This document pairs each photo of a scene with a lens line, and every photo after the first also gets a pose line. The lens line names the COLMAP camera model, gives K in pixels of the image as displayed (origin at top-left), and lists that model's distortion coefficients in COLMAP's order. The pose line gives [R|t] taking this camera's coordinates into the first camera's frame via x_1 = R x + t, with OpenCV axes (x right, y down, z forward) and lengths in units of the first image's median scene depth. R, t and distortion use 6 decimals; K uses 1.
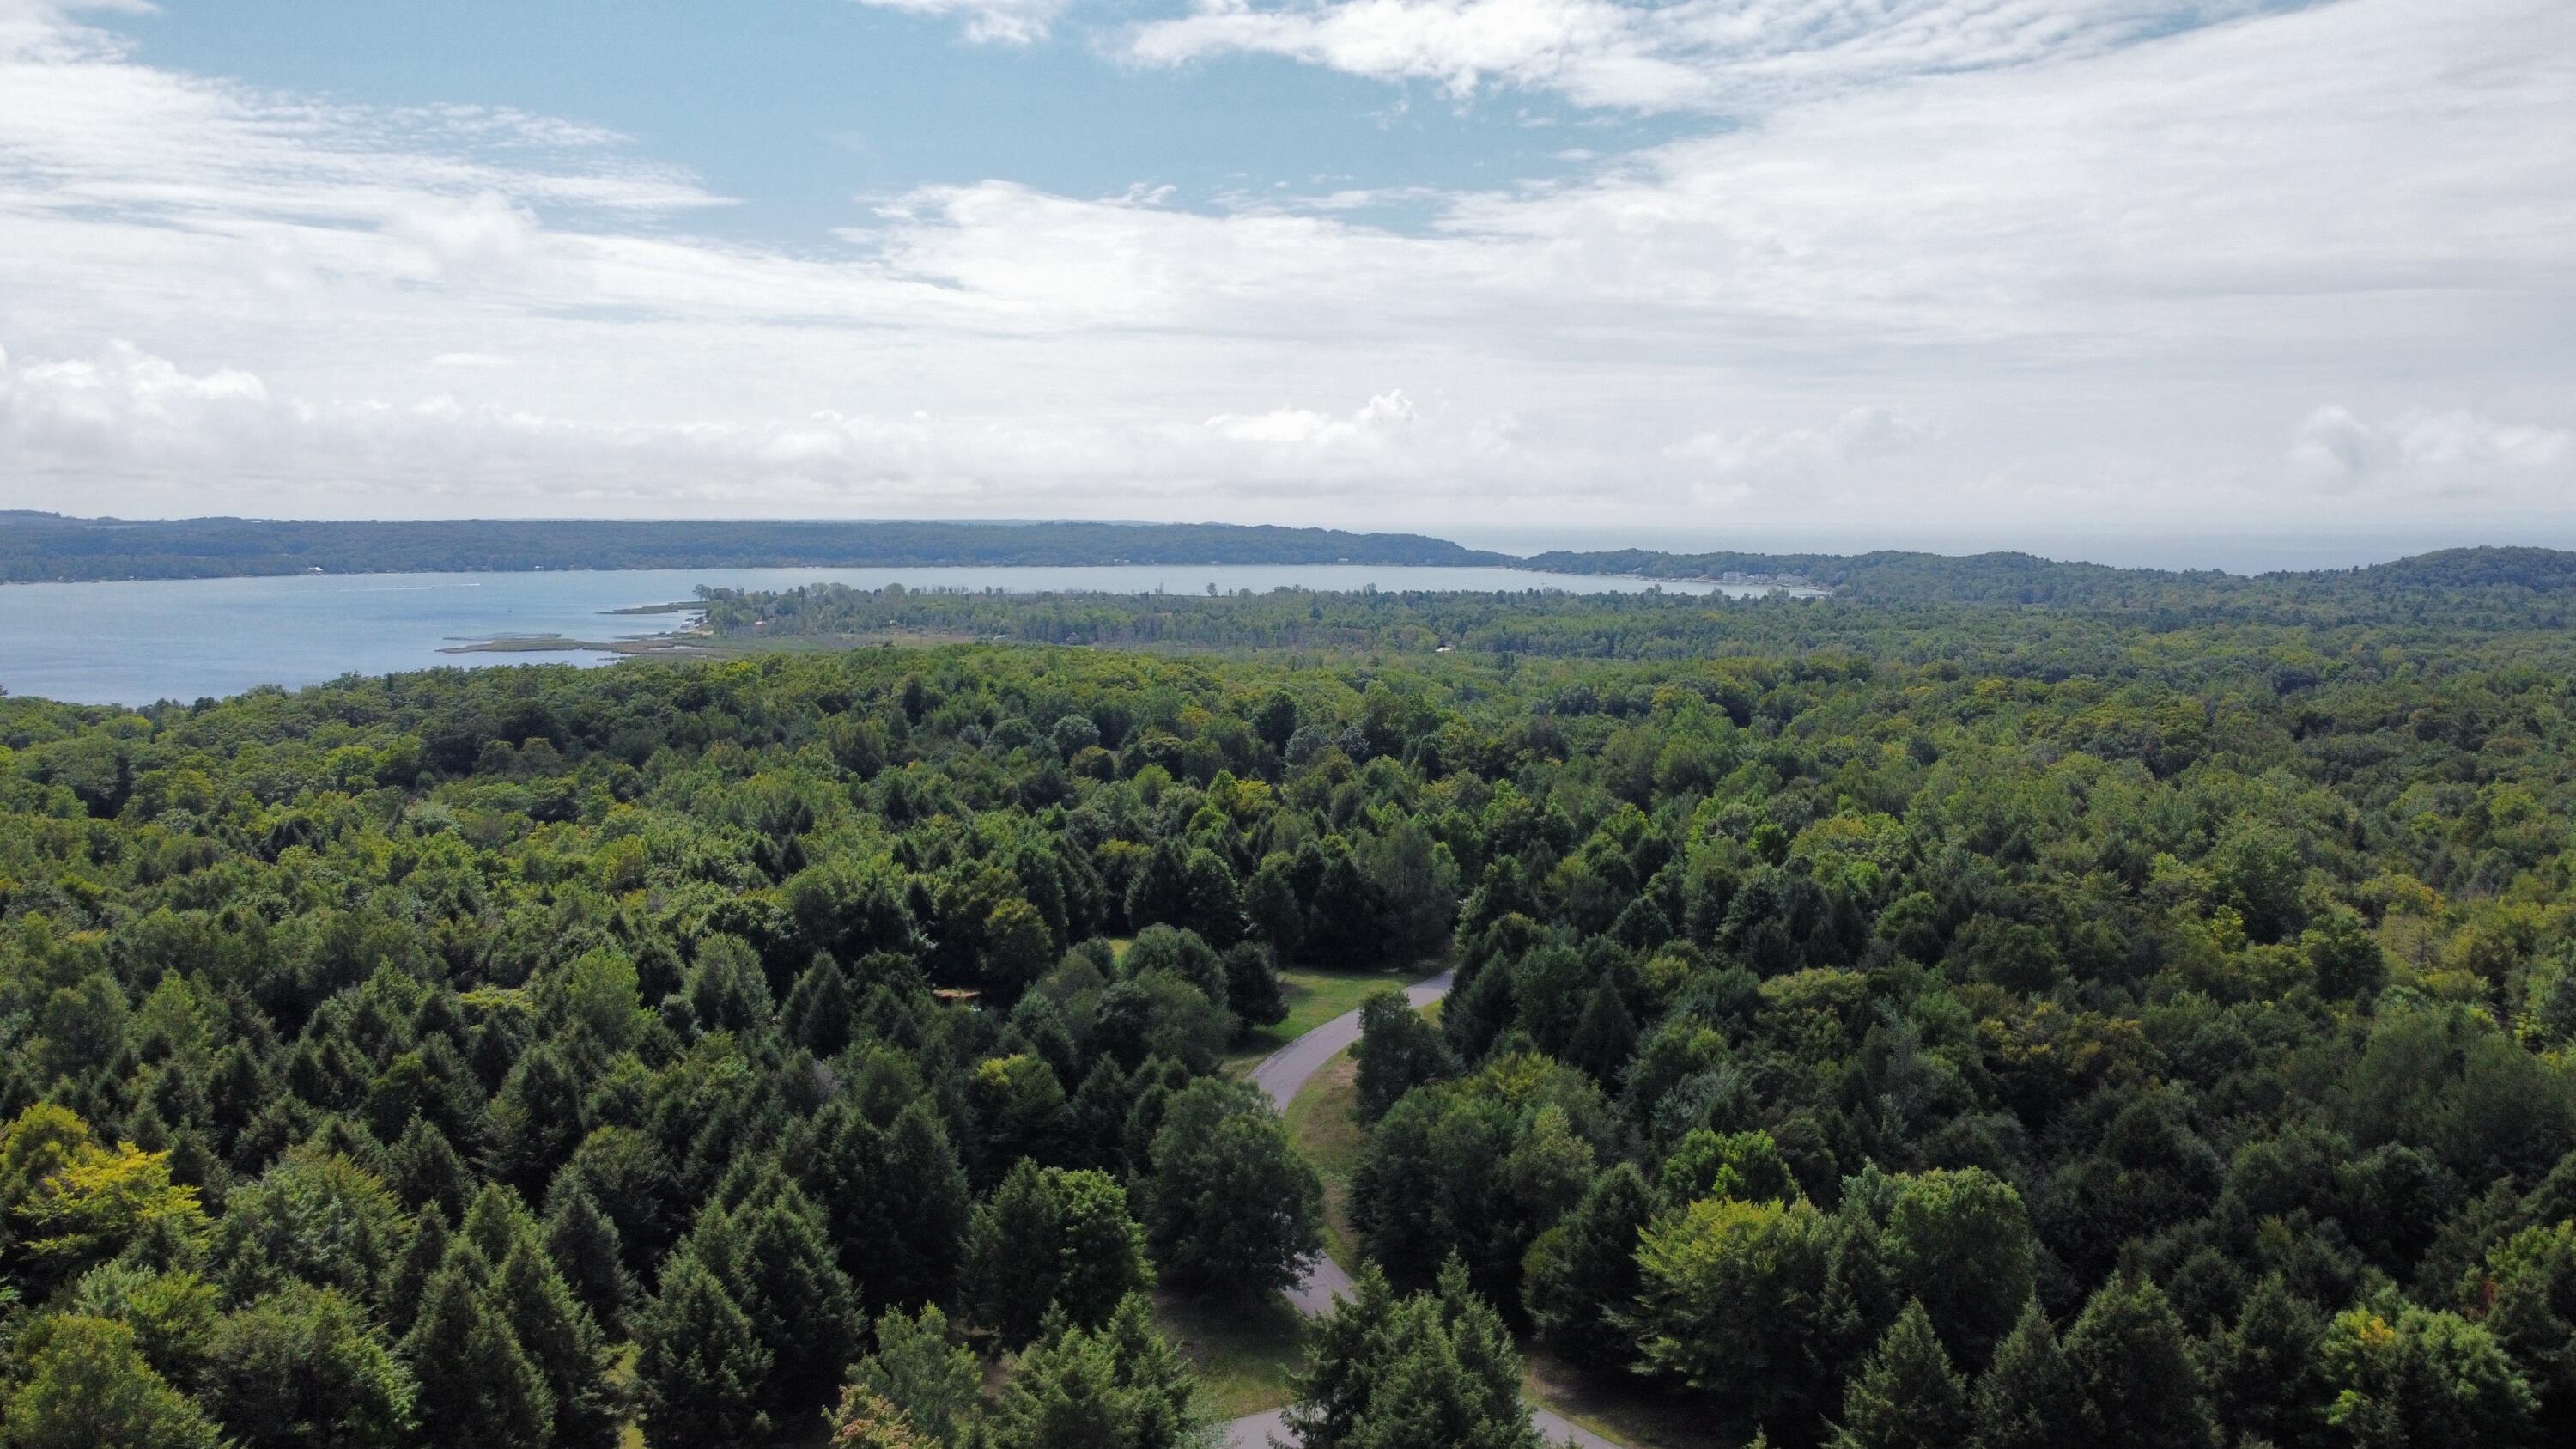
lens RADIAL K [[1955.7, 0, 1291.6], [0, 1955.7, 726.7], [0, 0, 1]] dist [-0.005603, 0.003269]
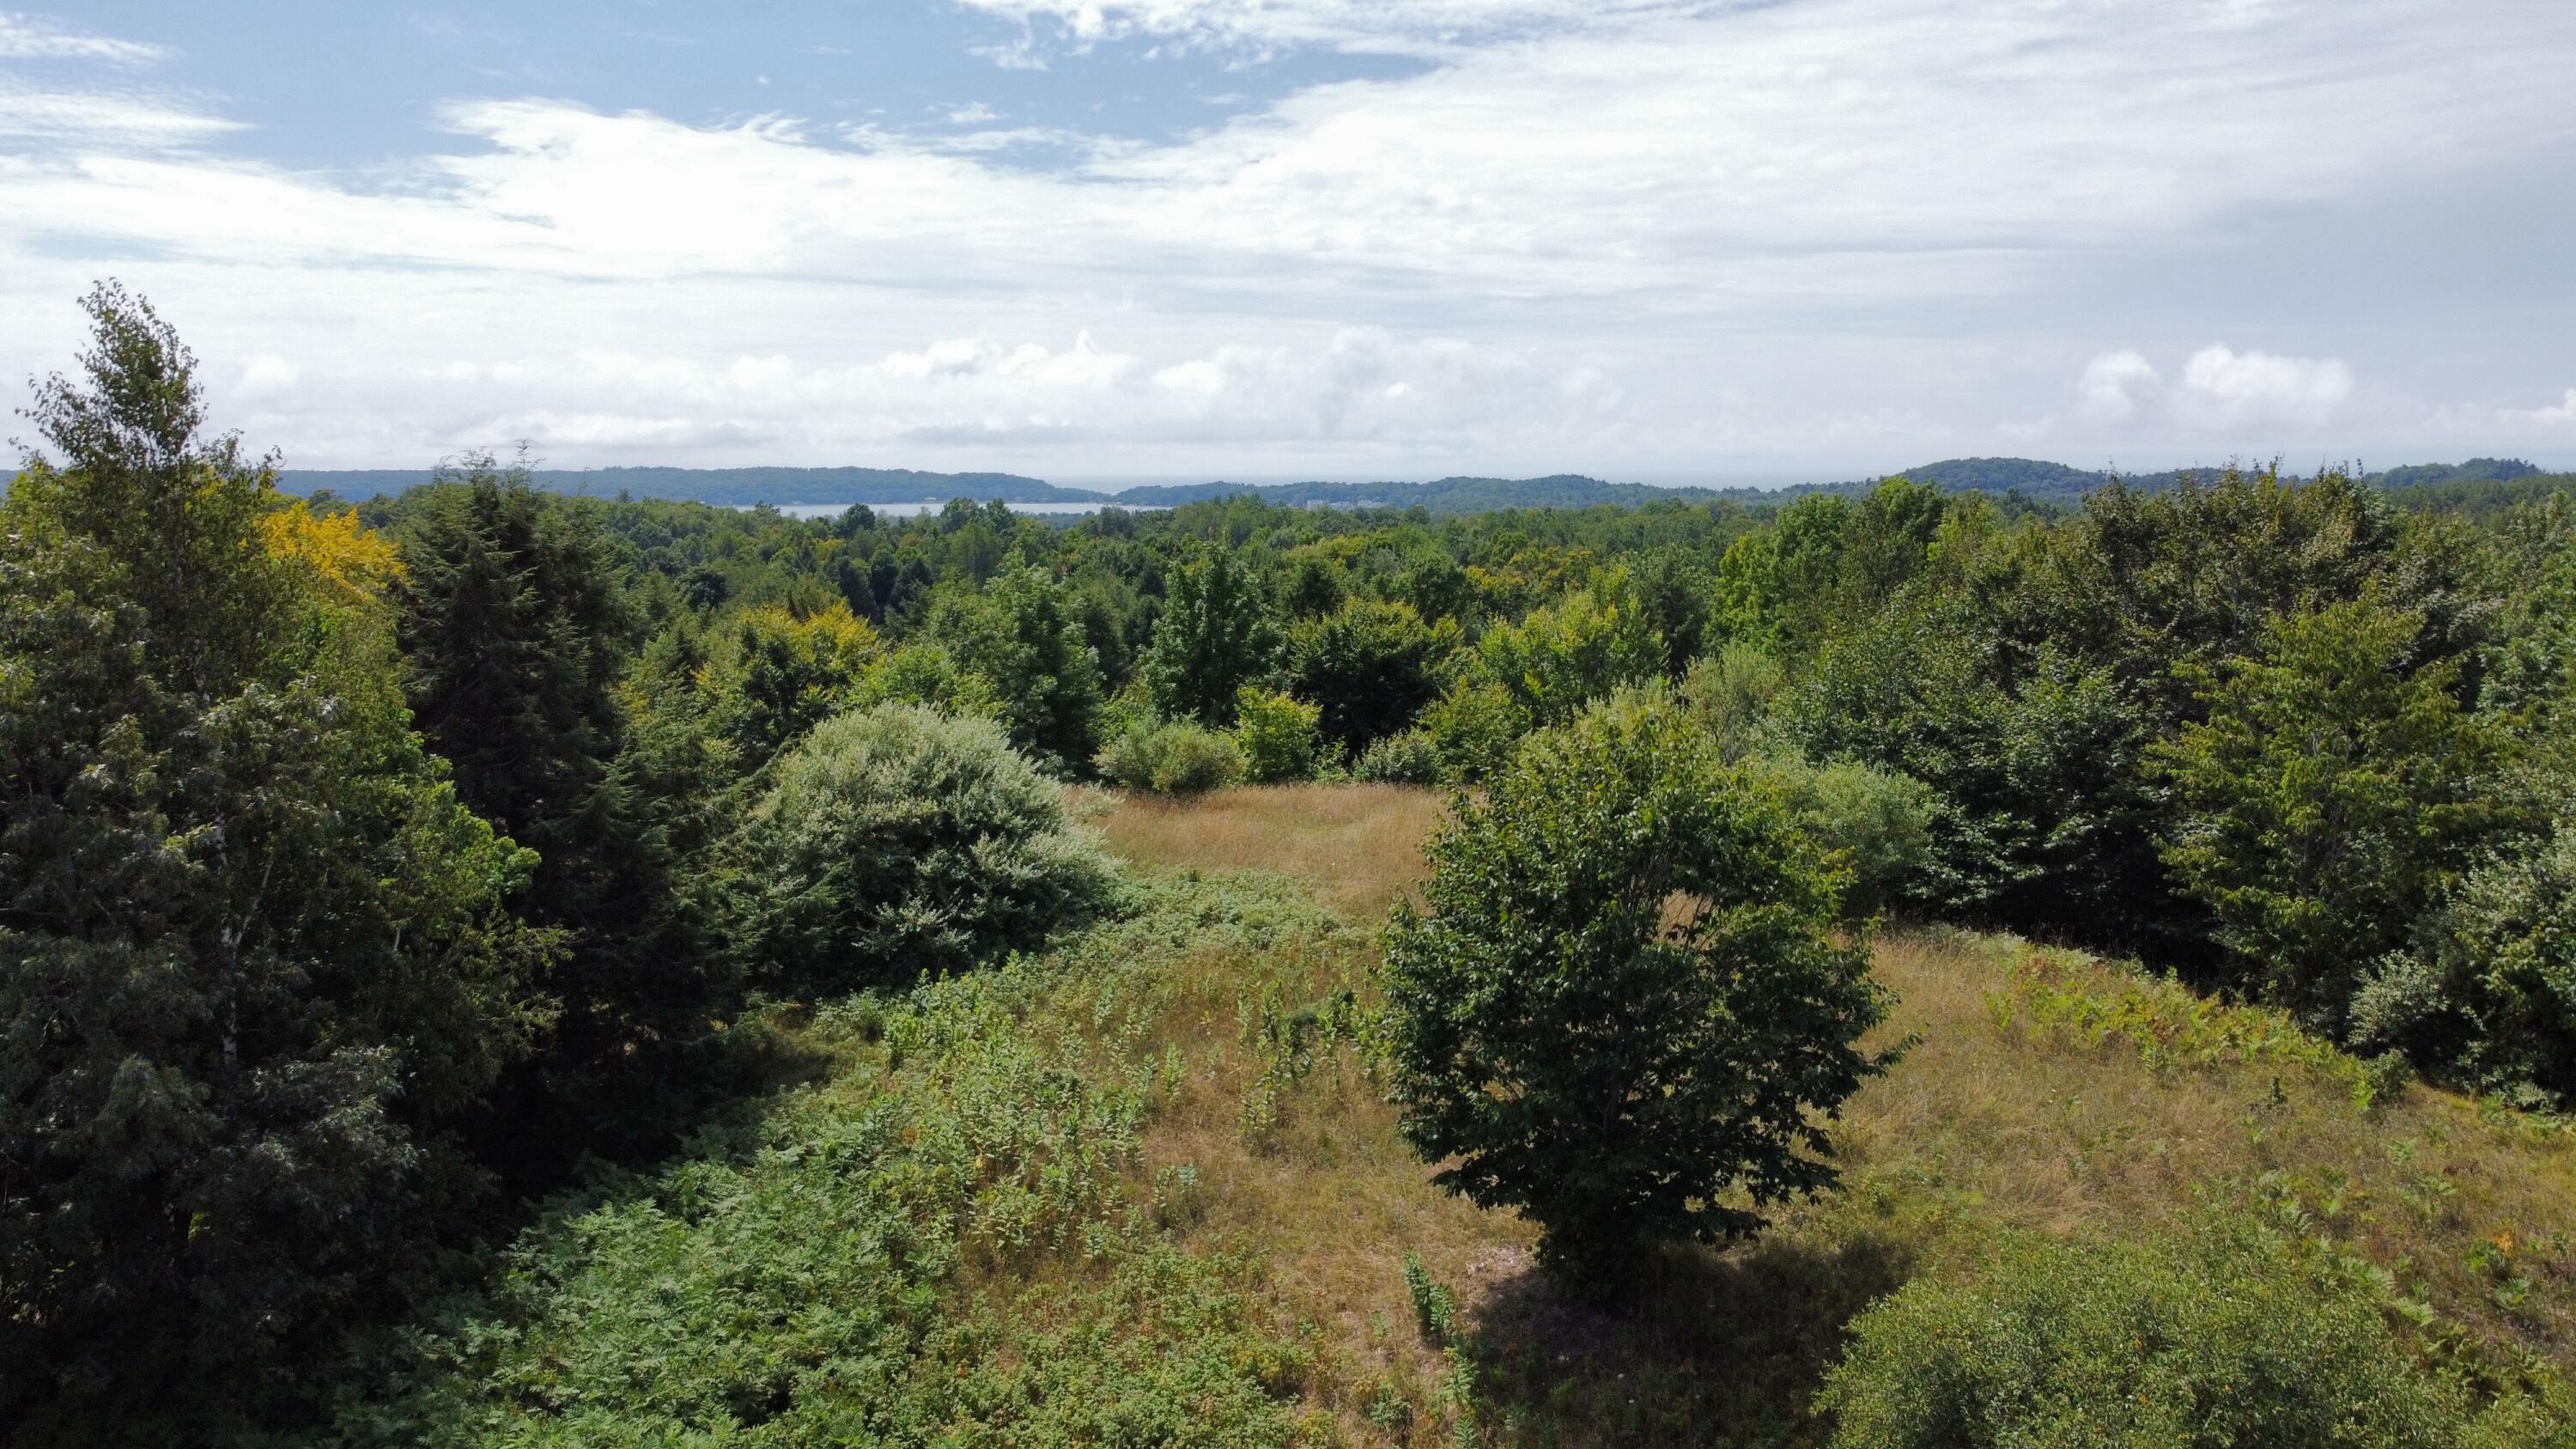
lens RADIAL K [[1955.7, 0, 1298.7], [0, 1955.7, 707.1], [0, 0, 1]] dist [-0.005603, 0.003269]
pose [[0.977793, -0.038683, 0.205972, 0.005358], [0.036016, 0.999212, 0.016686, 0.097422], [-0.206455, -0.008897, 0.978416, -0.056199]]
